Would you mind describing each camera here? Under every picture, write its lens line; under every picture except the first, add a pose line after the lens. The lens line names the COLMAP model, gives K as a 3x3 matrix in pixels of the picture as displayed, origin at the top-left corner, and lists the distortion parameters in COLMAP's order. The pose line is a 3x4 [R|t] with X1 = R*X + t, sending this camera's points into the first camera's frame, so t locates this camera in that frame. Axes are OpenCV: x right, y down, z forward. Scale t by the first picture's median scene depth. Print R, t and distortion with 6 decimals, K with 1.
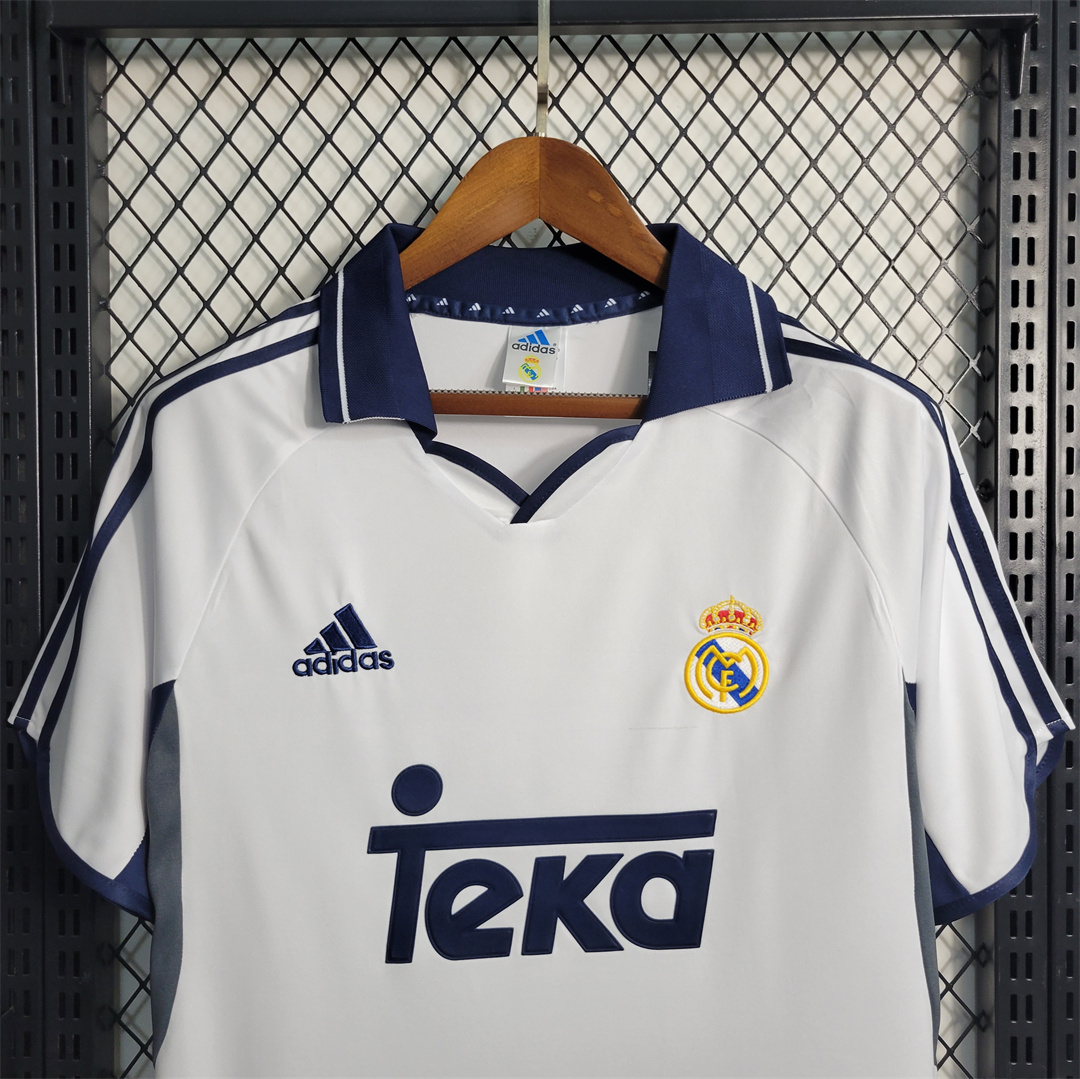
lens RADIAL K [[1084.1, 0, 538.7], [0, 1084.1, 542.2], [0, 0, 1]] dist [0.010574, 0.000000]
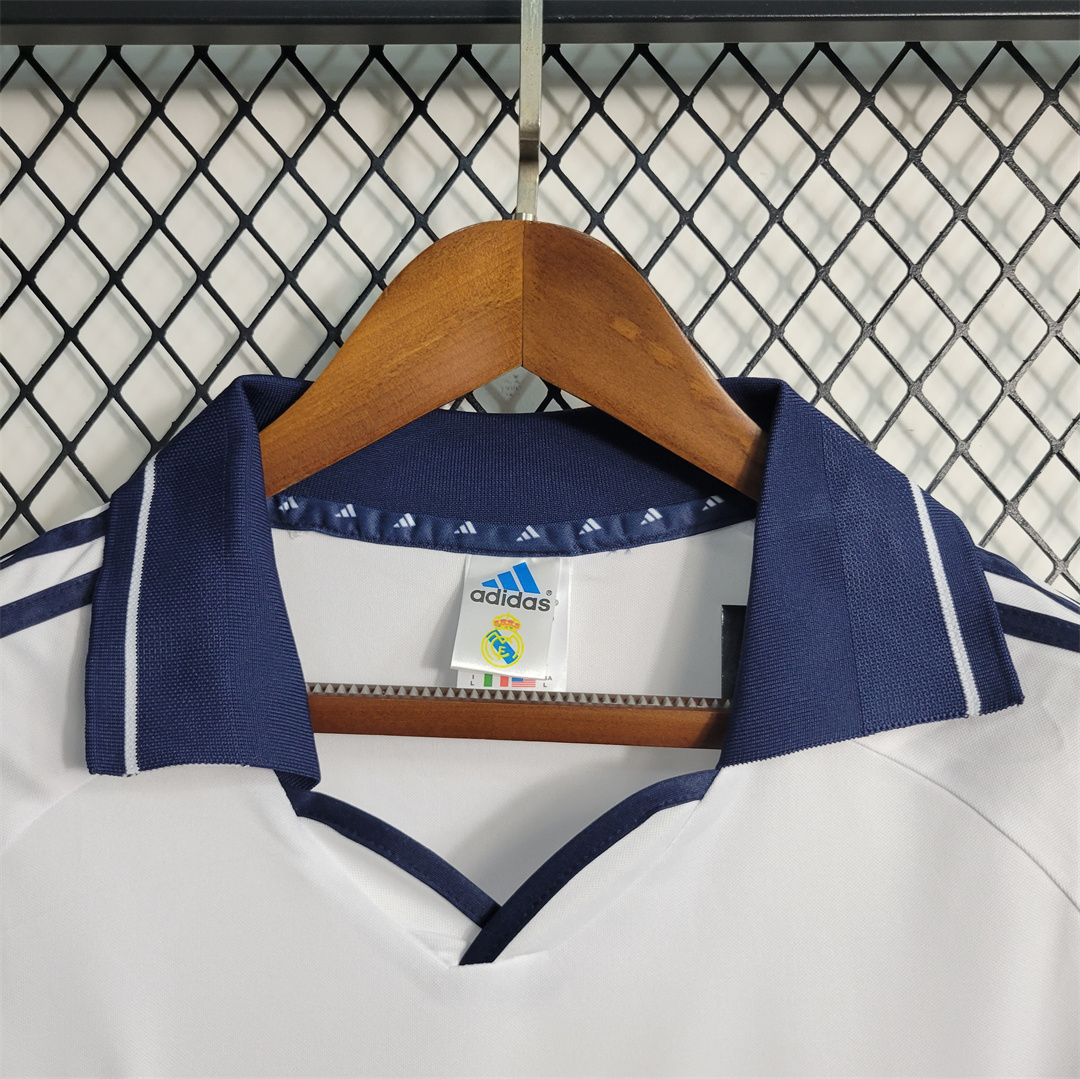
lens RADIAL K [[1084.1, 0, 533.8], [0, 1084.1, 546.4], [0, 0, 1]] dist [0.010574, 0.000000]
pose [[0.999981, 0.006056, -0.000842, 0.007290], [-0.006102, 0.997235, -0.074062, -0.163660], [0.000391, 0.074066, 0.997253, 0.451318]]
